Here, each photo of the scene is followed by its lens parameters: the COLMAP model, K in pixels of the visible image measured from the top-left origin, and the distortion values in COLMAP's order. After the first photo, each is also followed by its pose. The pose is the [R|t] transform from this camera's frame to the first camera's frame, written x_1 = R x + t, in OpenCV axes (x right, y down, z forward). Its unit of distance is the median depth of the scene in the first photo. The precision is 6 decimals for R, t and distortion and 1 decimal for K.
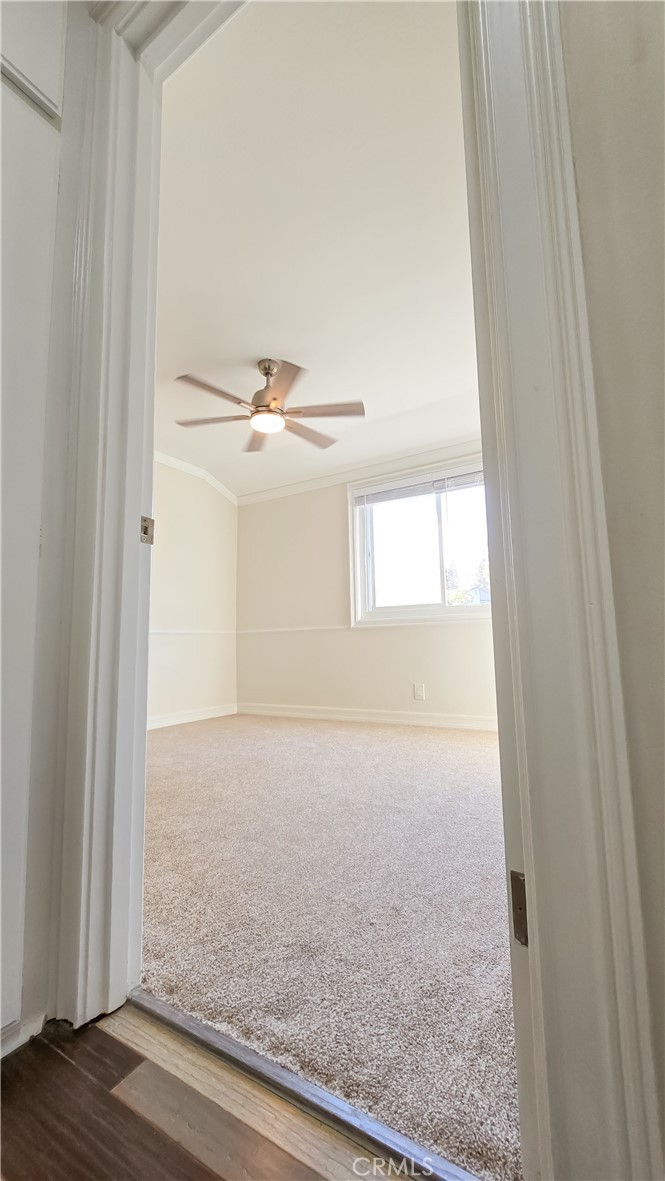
lens RADIAL K [[482.7, 0, 328.5], [0, 482.7, 590.8], [0, 0, 1]] dist [-0.001828, -0.000524]
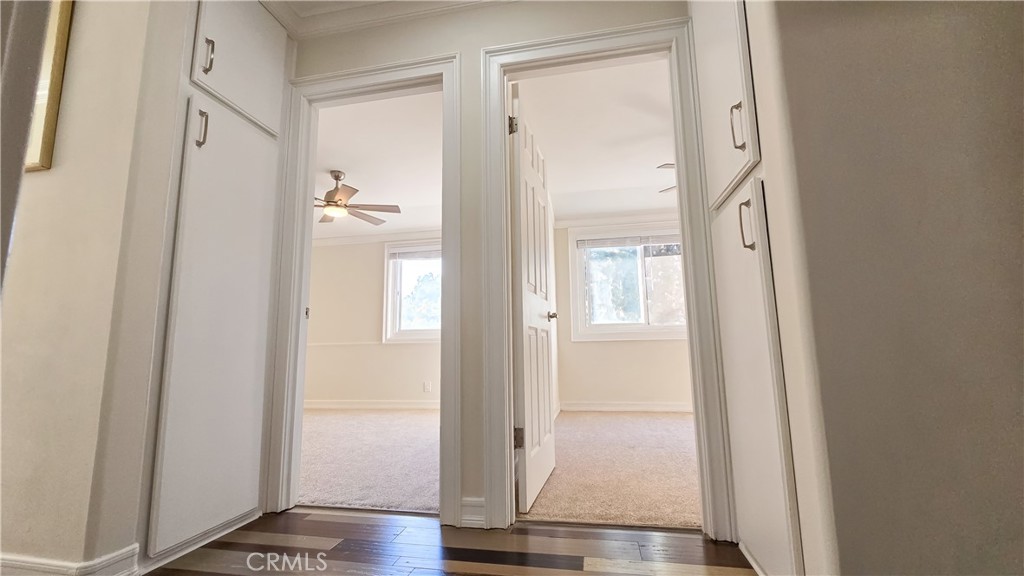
lens RADIAL K [[418.5, 0, 511.8], [0, 418.5, 291.1], [0, 0, 1]] dist [-0.001828, -0.000524]
pose [[0.934569, 0.051676, 0.352009, -0.057768], [-0.040782, 0.998434, -0.038298, -0.067863], [-0.353437, 0.021436, 0.935213, -0.443888]]
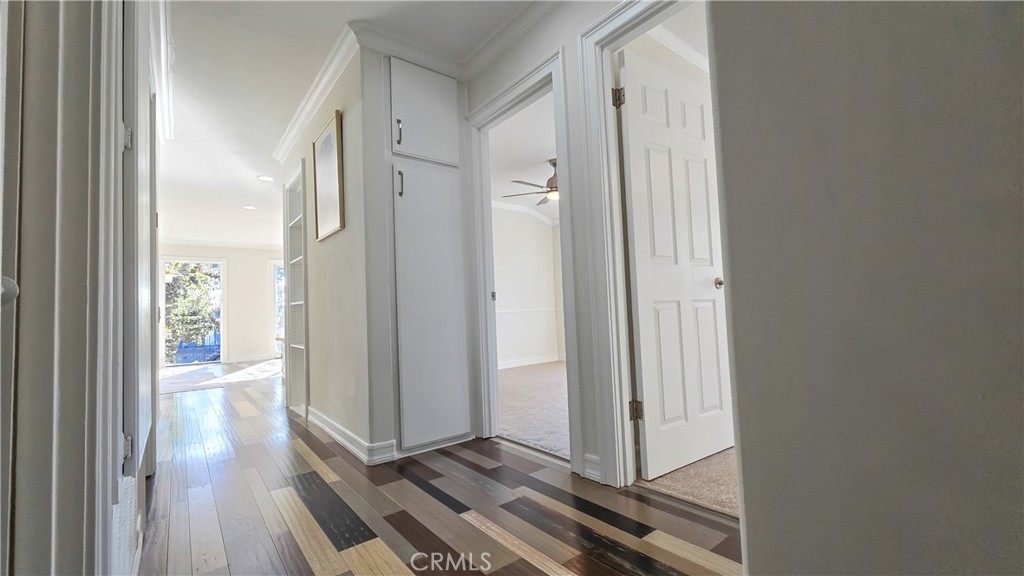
lens RADIAL K [[423.3, 0, 515.3], [0, 423.3, 291.4], [0, 0, 1]] dist [0.021119, -0.000106]
pose [[0.944660, -0.036703, -0.325990, 0.224845], [0.061153, 0.996005, 0.065072, -0.112268], [0.322299, -0.081406, 0.943131, -0.530880]]
